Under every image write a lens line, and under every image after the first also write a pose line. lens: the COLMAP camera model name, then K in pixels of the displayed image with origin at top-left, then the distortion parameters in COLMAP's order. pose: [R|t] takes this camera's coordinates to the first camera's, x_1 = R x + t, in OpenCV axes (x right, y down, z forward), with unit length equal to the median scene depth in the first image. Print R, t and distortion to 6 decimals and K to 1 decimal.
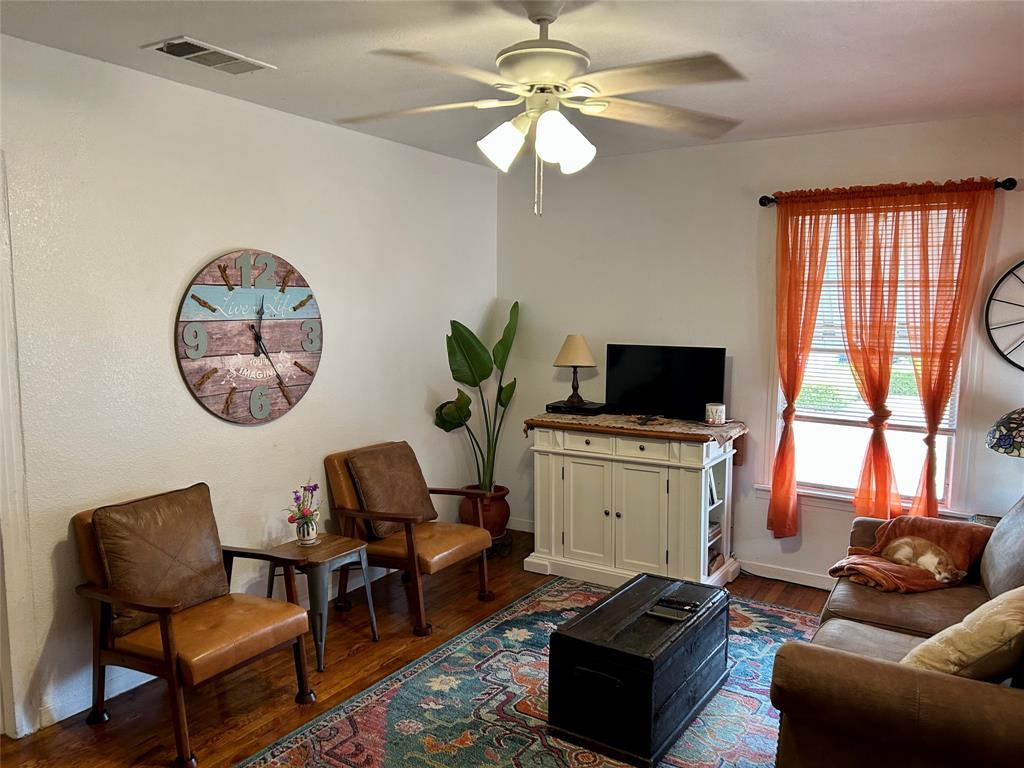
lens RADIAL K [[768.0, 0, 511.4], [0, 768.0, 385.5], [0, 0, 1]] dist [0.008856, 0.002000]
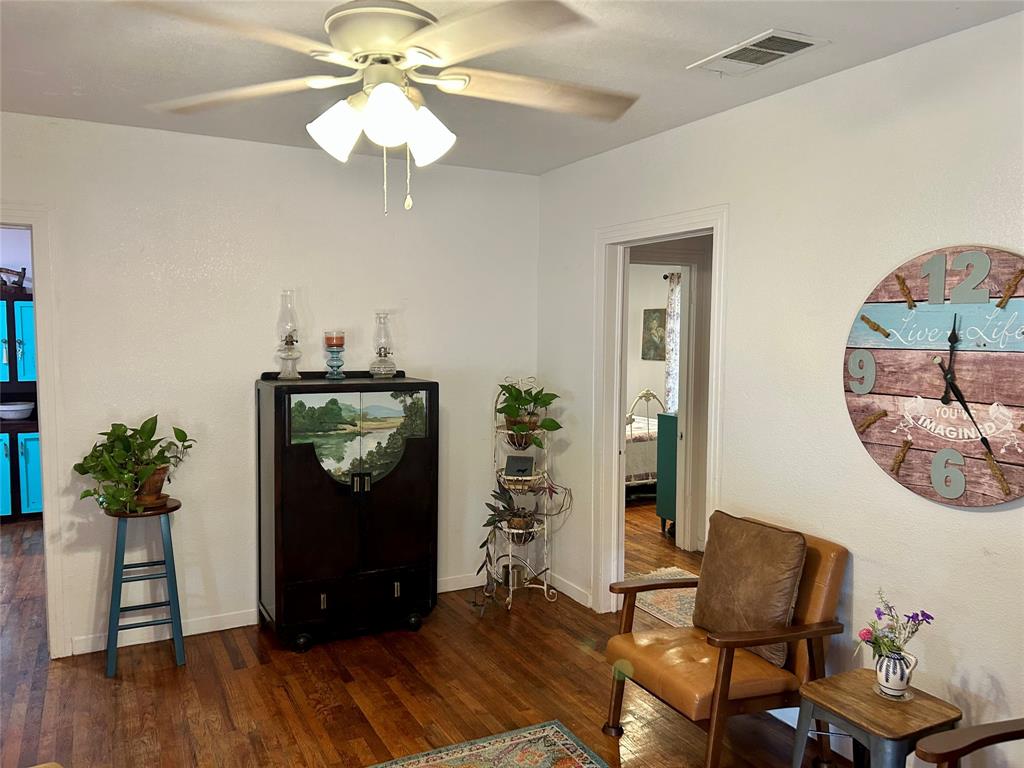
lens RADIAL K [[768.0, 0, 510.9], [0, 768.0, 383.6], [0, 0, 1]] dist [0.008856, 0.002000]
pose [[-0.506015, 0.056888, -0.860647, 0.455164], [-0.096506, 0.987823, 0.122035, -0.104218], [0.857109, 0.144808, -0.494363, 1.030886]]
